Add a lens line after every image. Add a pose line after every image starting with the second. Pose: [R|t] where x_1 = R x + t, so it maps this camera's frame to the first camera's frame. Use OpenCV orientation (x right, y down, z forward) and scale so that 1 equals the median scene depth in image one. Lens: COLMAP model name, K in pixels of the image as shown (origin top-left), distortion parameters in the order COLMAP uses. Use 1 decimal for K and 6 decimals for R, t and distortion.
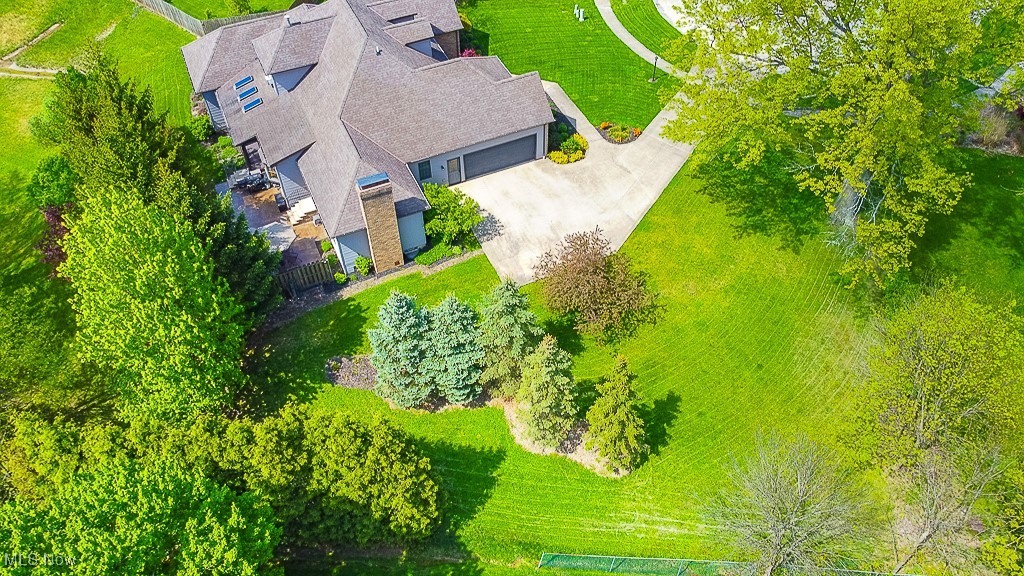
lens RADIAL K [[784.5, 0, 512.0], [0, 784.5, 288.0], [0, 0, 1]] dist [-0.005326, -0.006418]
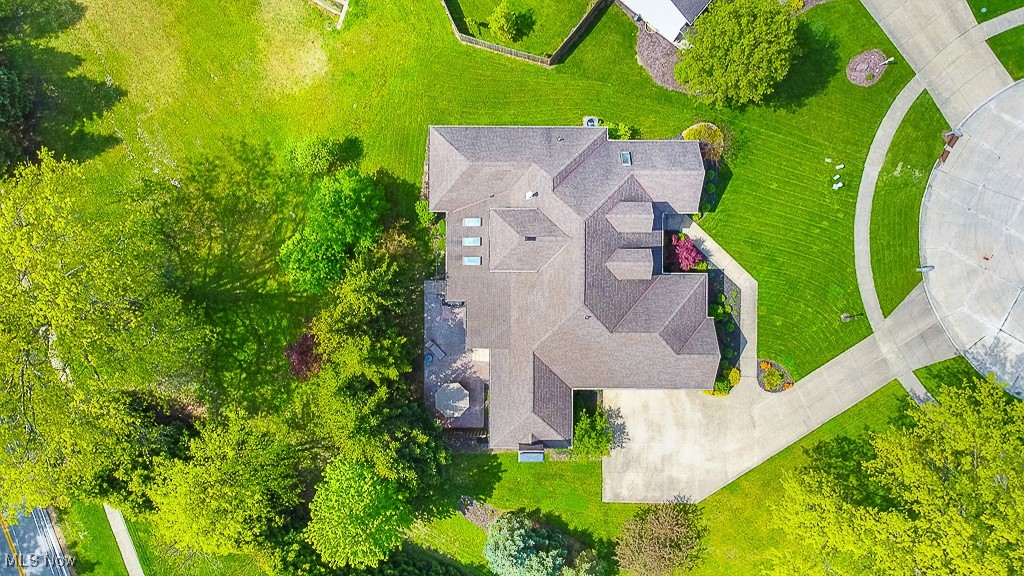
lens RADIAL K [[784.5, 0, 512.0], [0, 784.5, 288.0], [0, 0, 1]] dist [-0.005326, -0.006418]
pose [[0.908337, 0.418230, 0.002614, -0.272378], [-0.315337, 0.680735, 0.661183, -0.971577], [0.274747, -0.601401, 0.750221, 0.168103]]
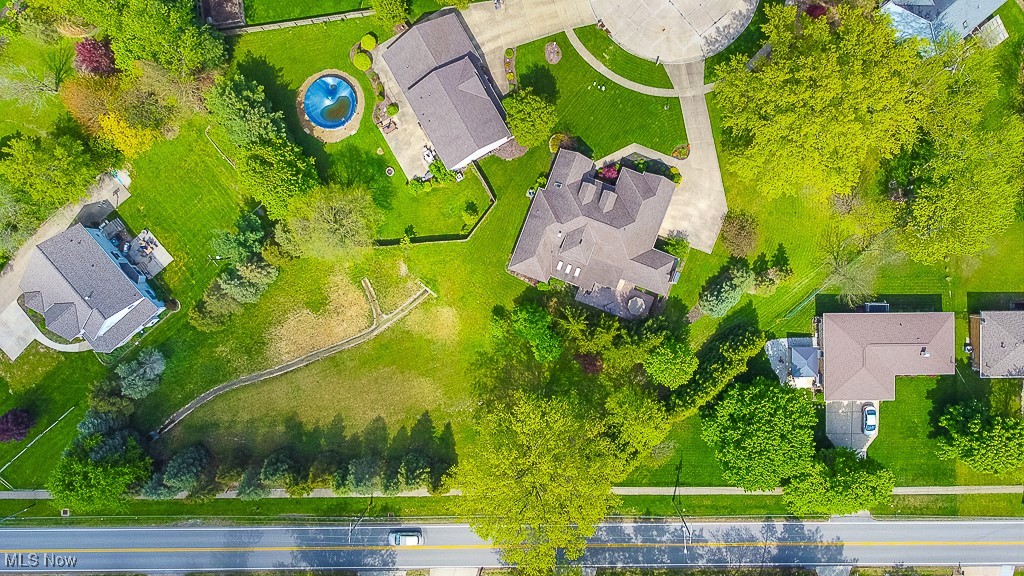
lens RADIAL K [[784.5, 0, 512.0], [0, 784.5, 288.0], [0, 0, 1]] dist [-0.005326, -0.006418]
pose [[0.710446, -0.703749, -0.001818, -0.501602], [0.527756, 0.531066, 0.662905, -1.842174], [-0.465553, -0.471918, 0.748702, -0.641586]]
